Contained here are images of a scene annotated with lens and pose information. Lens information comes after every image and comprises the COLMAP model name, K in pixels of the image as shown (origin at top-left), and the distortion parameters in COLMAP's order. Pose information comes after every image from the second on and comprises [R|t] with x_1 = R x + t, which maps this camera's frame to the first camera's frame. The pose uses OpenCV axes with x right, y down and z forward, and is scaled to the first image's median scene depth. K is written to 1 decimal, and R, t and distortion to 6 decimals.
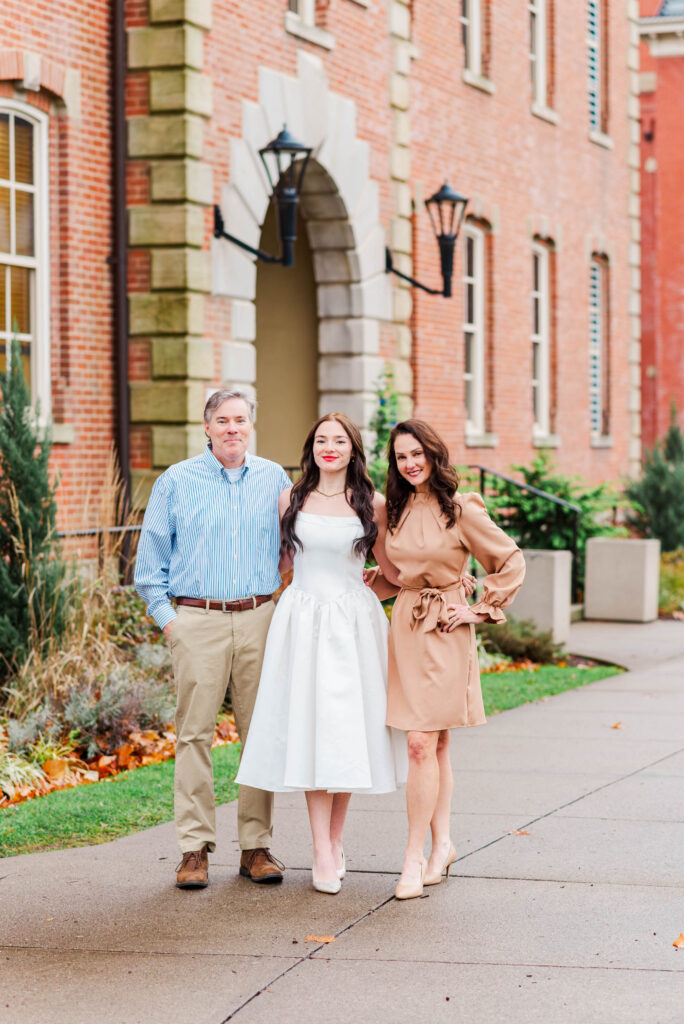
lens RADIAL K [[2641.2, 0, 342.0], [0, 2641.2, 512.0], [0, 0, 1]] dist [0.058487, -1.414068]
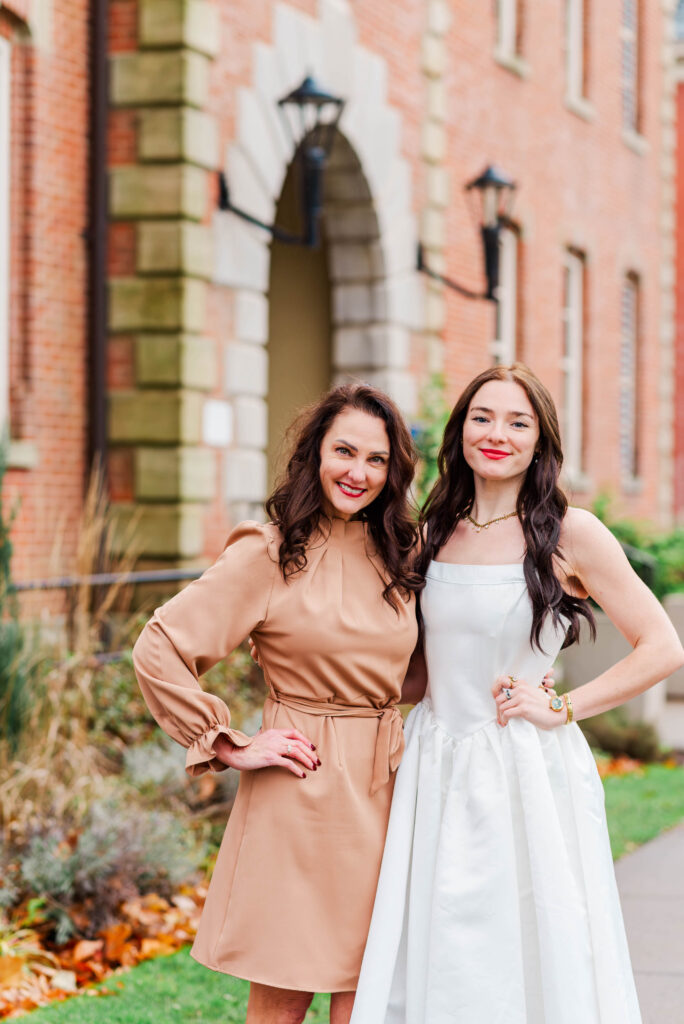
lens RADIAL K [[2629.0, 0, 342.0], [0, 2629.0, 512.0], [0, 0, 1]] dist [0.038577, -0.622304]
pose [[0.999744, 0.014013, 0.017790, -0.025252], [-0.013681, 0.999733, -0.018637, 0.000204], [-0.018047, 0.018389, 0.999668, 0.227779]]
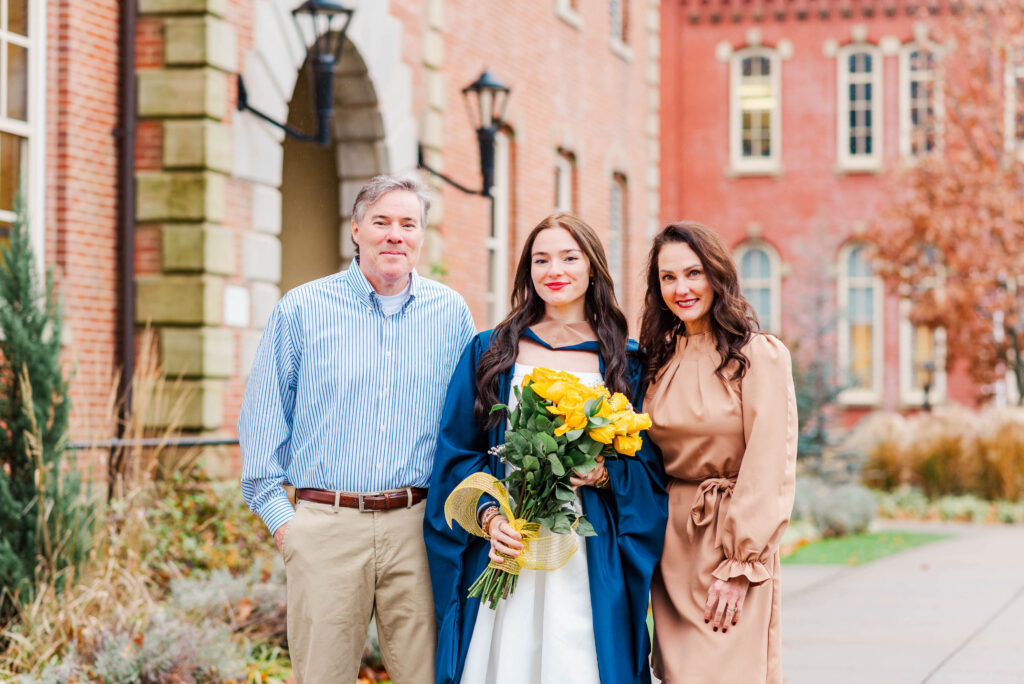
lens RADIAL K [[2641.2, 0, 512.0], [0, 2641.2, 342.0], [0, 0, 1]] dist [0.058487, -1.414068]
pose [[0.996316, 0.012943, 0.084781, -0.032738], [-0.008853, 0.998787, -0.048445, 0.012415], [-0.085305, 0.047516, 0.995221, 0.150538]]
